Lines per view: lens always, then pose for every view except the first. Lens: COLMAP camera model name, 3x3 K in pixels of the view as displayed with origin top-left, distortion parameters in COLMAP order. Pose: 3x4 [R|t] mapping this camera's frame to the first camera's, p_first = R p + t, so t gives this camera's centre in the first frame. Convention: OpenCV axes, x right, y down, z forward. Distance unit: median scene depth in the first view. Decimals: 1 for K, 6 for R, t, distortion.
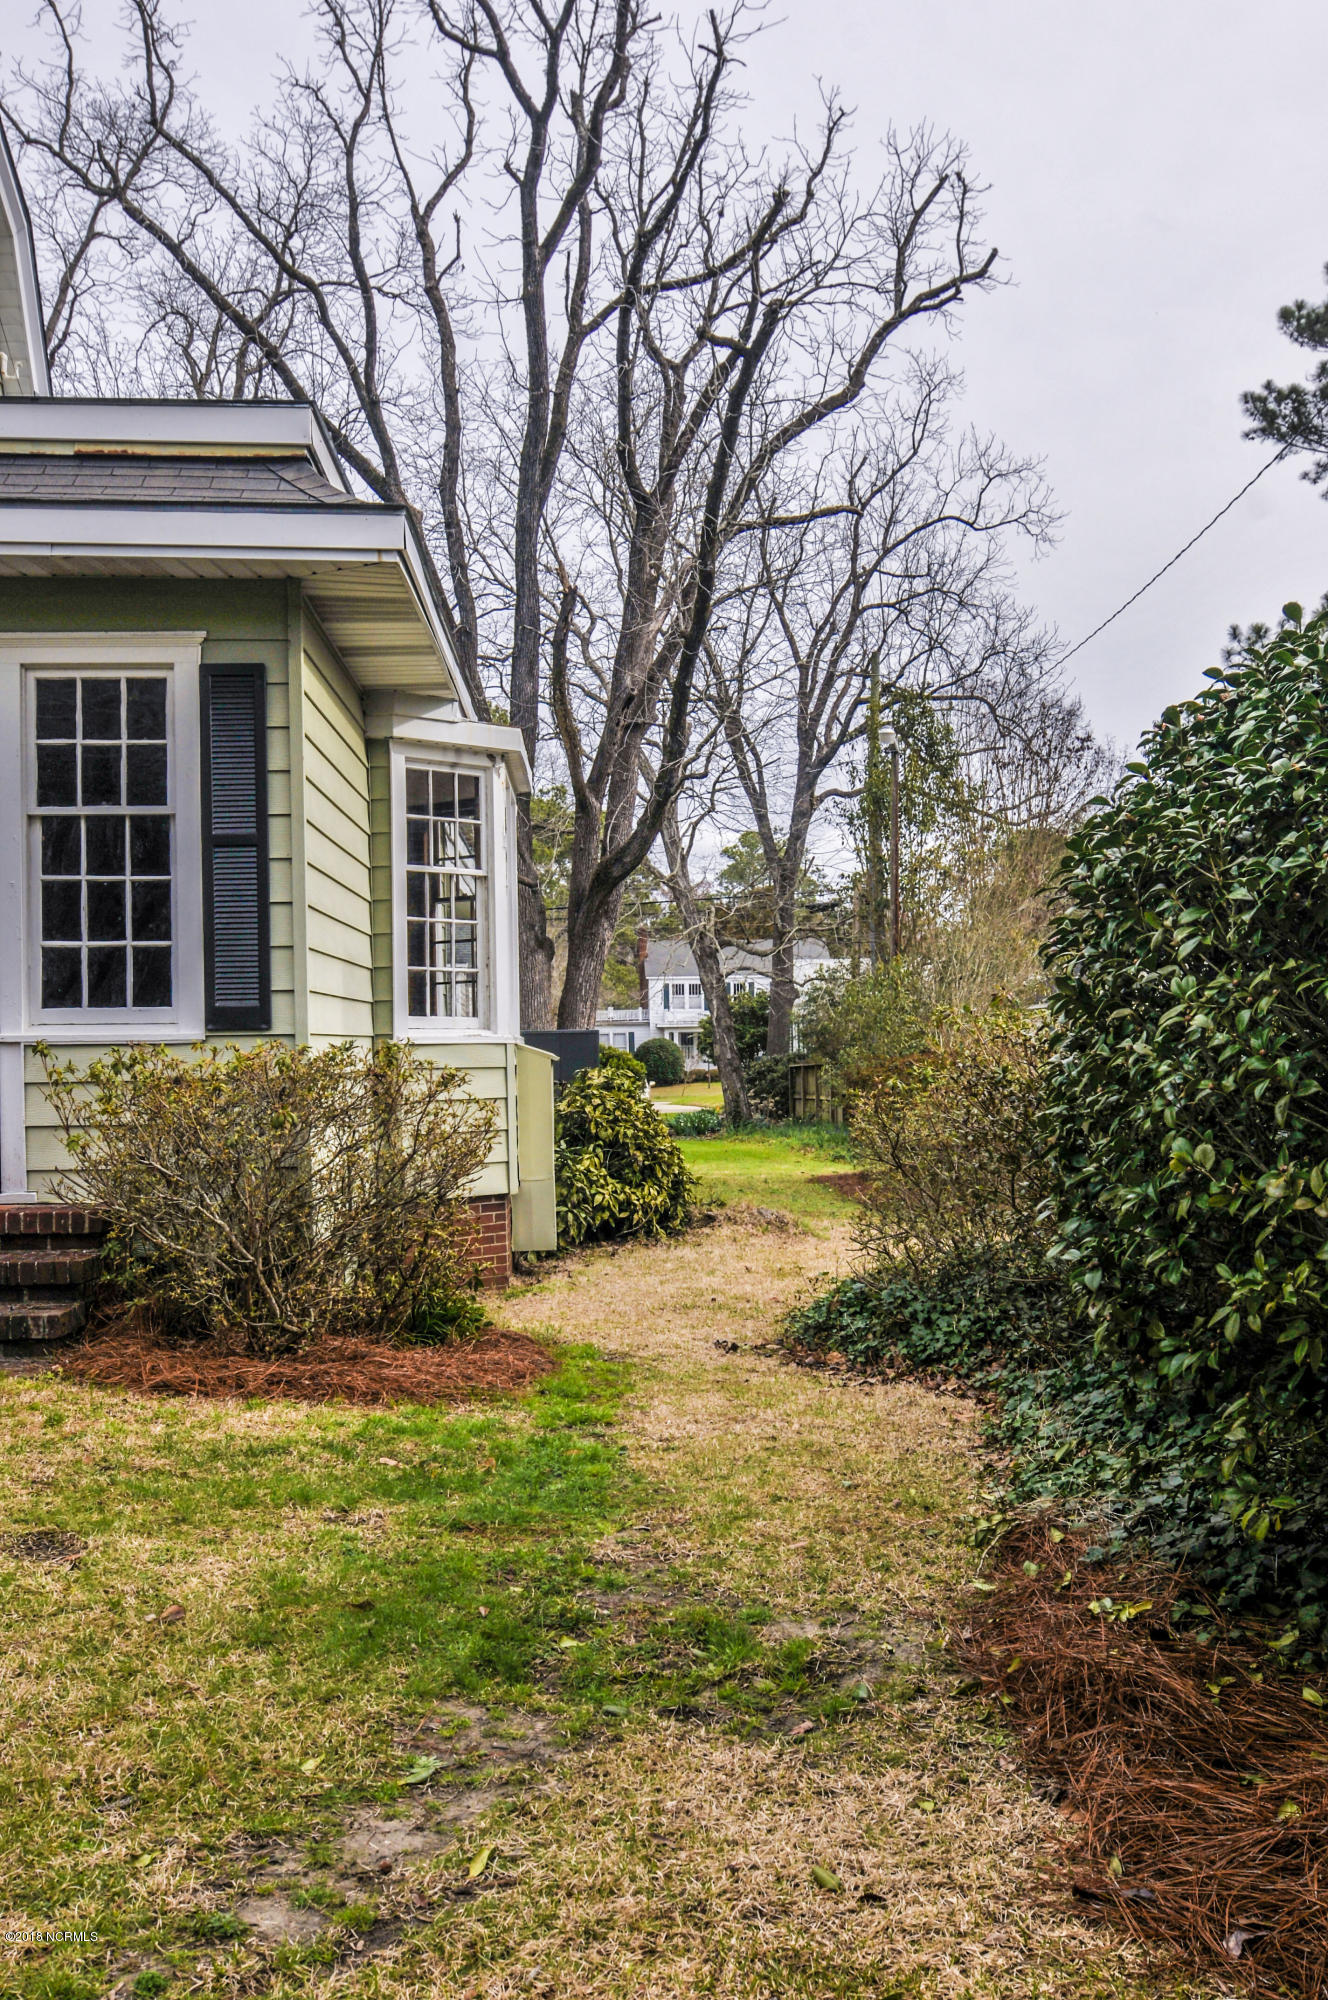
lens RADIAL K [[2036.8, 0, 664.0], [0, 2036.8, 1000.0], [0, 0, 1]] dist [-0.004160, 0.012112]
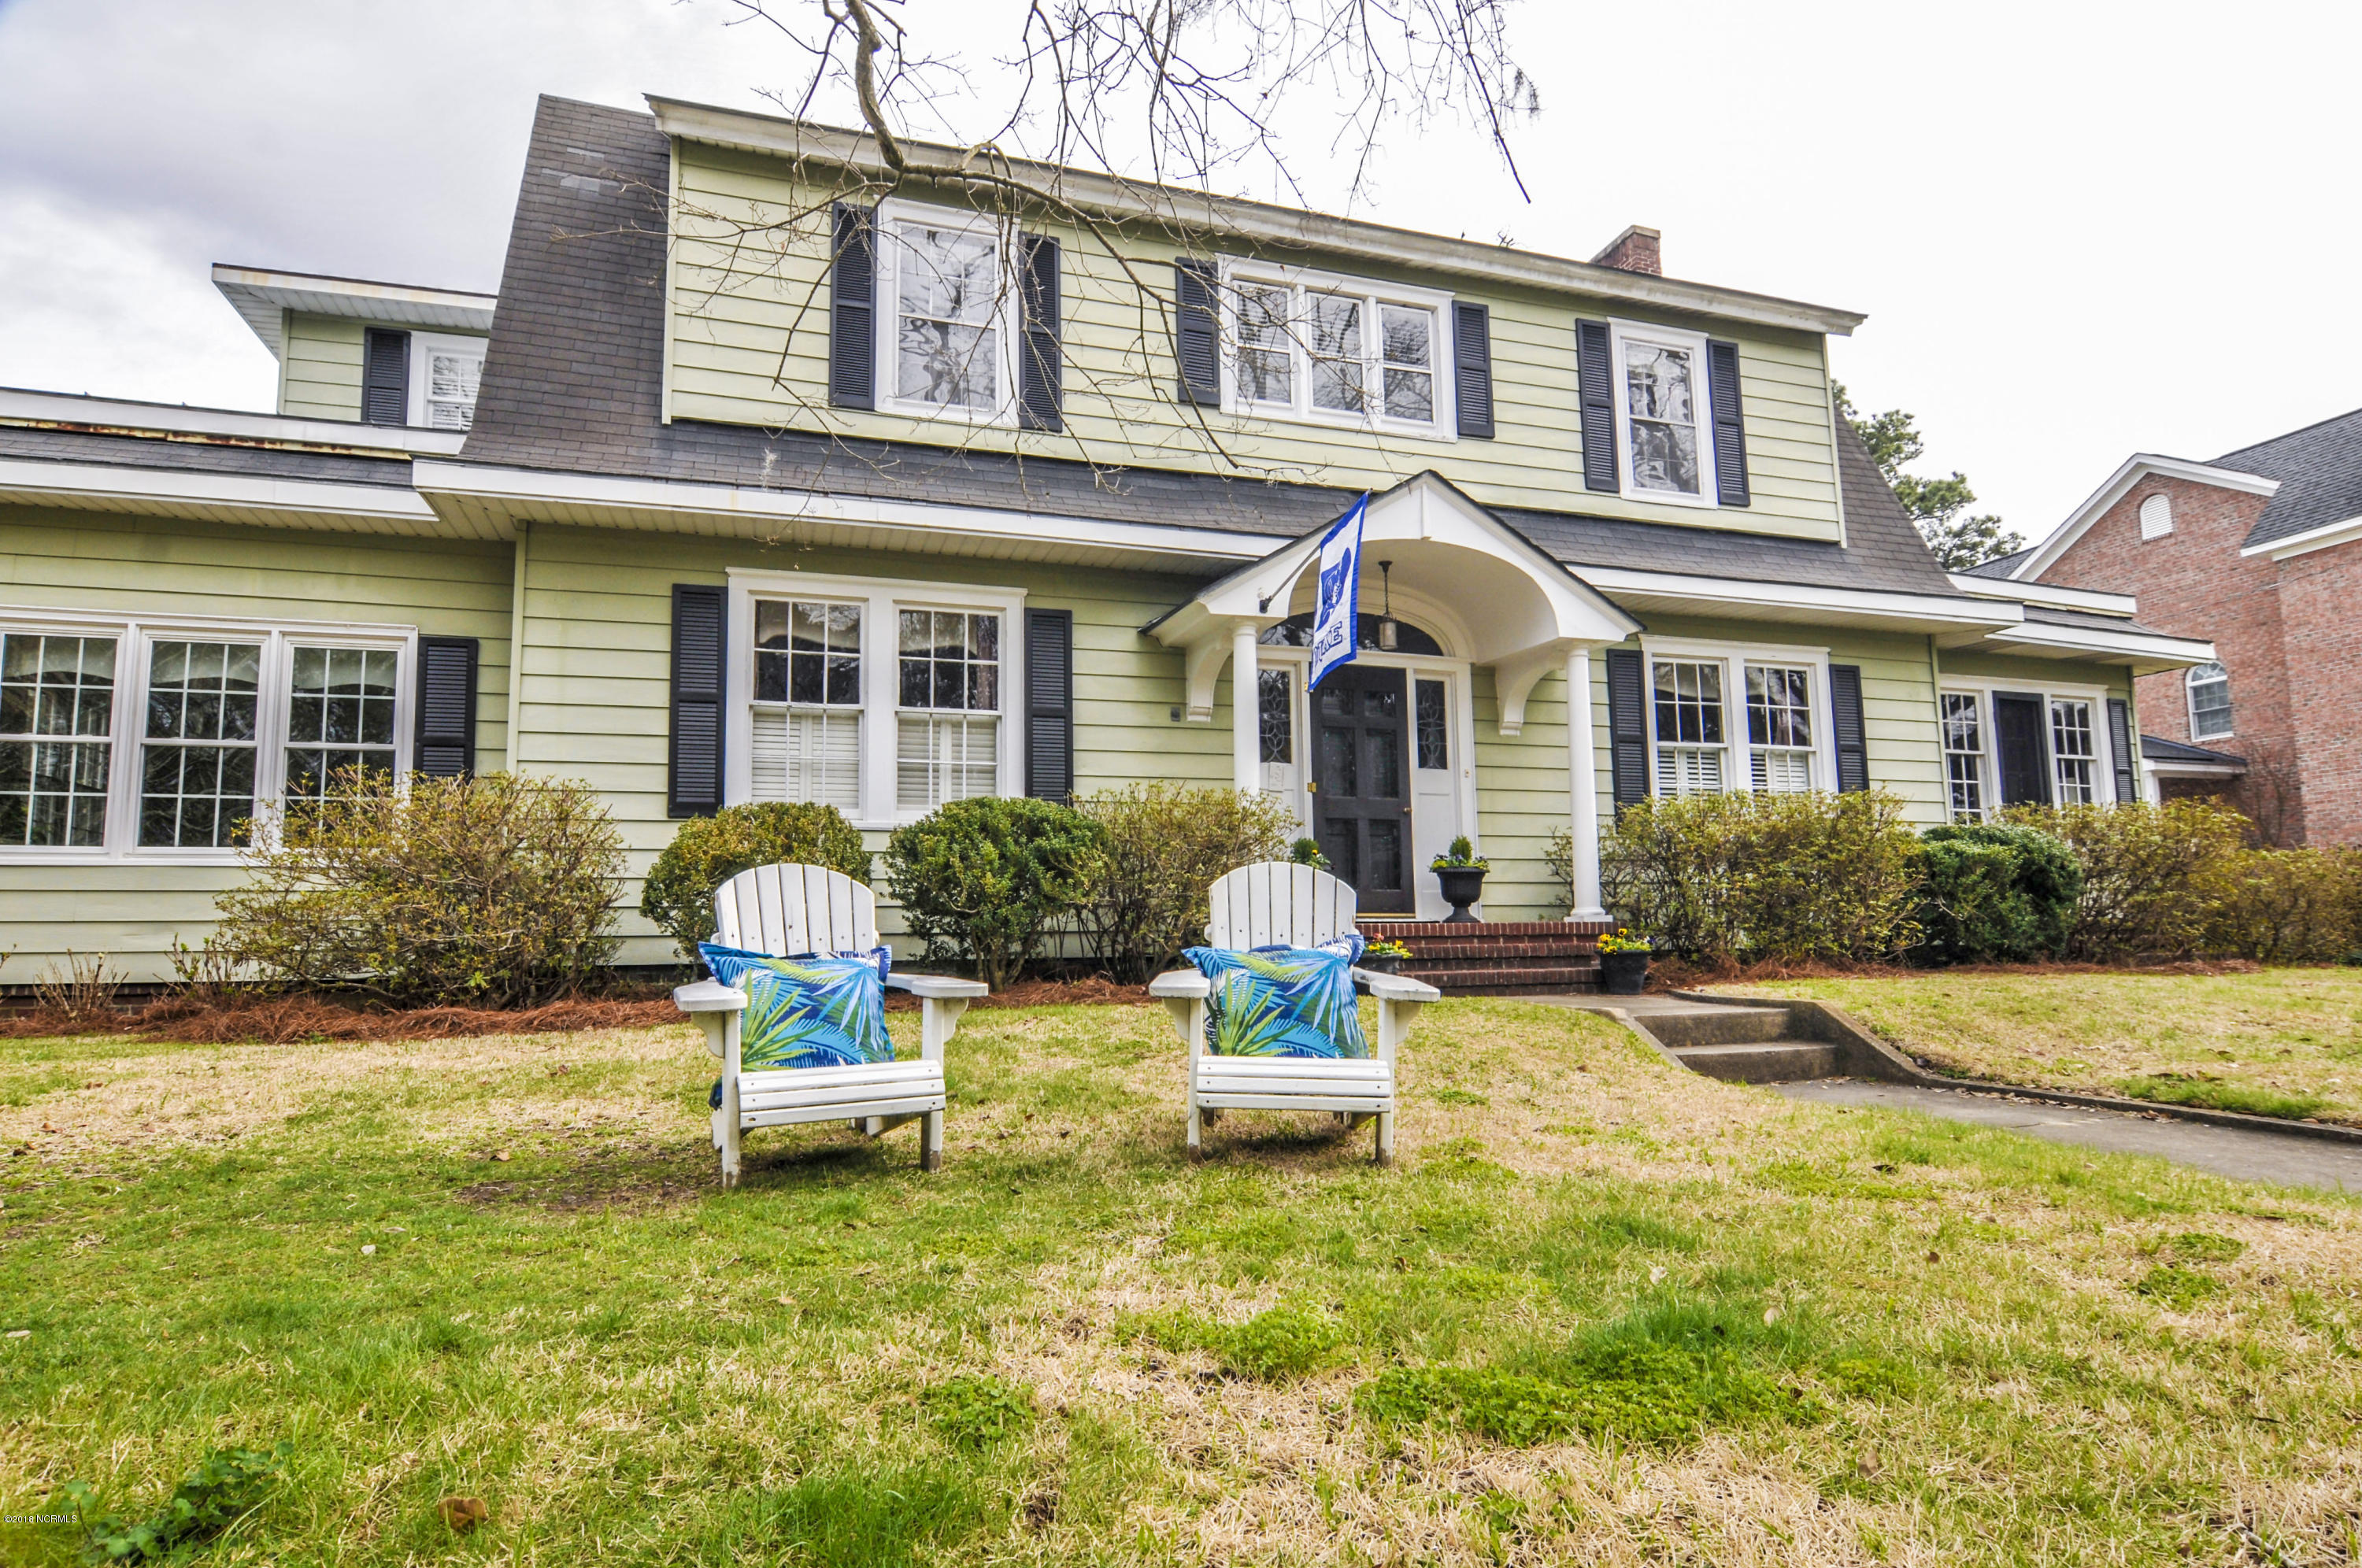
lens RADIAL K [[1283.6, 0, 1189.2], [0, 1283.6, 810.2], [0, 0, 1]] dist [-0.003902, -0.012617]
pose [[0.961524, 0.032663, 0.272772, -0.520289], [-0.009358, 0.996225, -0.086306, 0.033361], [-0.274561, 0.080432, 0.958200, -0.045211]]
